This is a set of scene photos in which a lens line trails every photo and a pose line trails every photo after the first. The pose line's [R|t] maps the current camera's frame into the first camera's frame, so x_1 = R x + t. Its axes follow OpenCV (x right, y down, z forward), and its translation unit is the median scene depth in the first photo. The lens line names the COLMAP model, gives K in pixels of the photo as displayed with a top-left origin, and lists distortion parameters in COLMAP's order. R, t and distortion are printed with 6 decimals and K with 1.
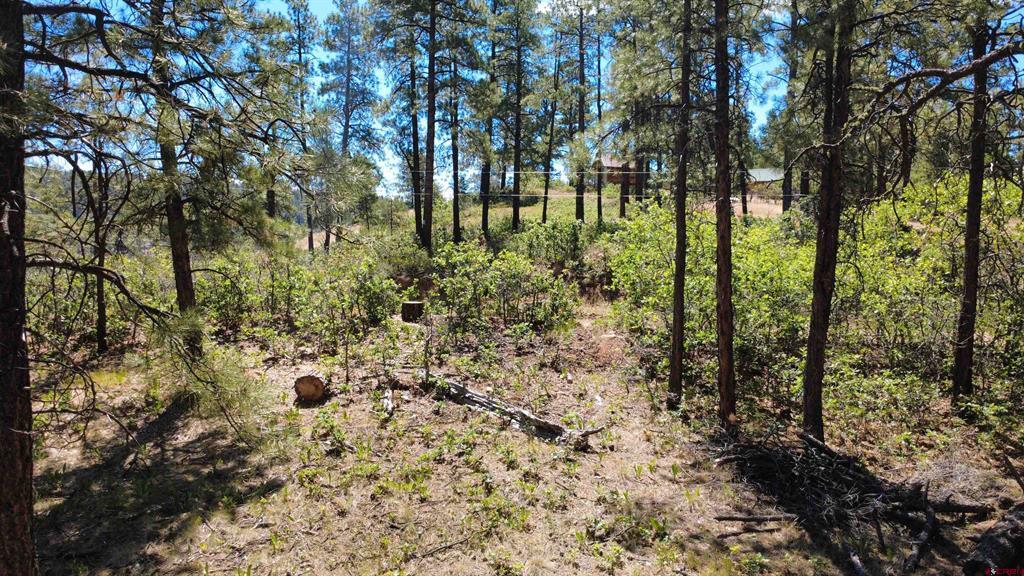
lens RADIAL K [[746.6, 0, 511.1], [0, 746.6, 287.0], [0, 0, 1]] dist [-0.003099, 0.007178]
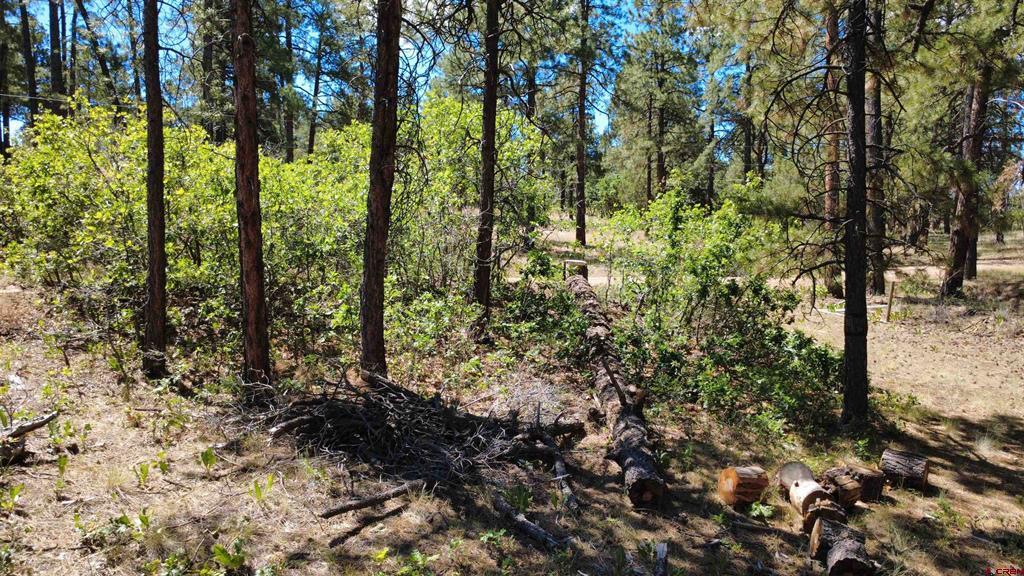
lens RADIAL K [[746.6, 0, 511.3], [0, 746.6, 283.5], [0, 0, 1]] dist [-0.003099, 0.007178]
pose [[0.704397, -0.042655, 0.708523, -0.031824], [0.038454, 0.999020, 0.021913, 0.108524], [-0.708764, 0.011810, 0.705347, 0.435606]]
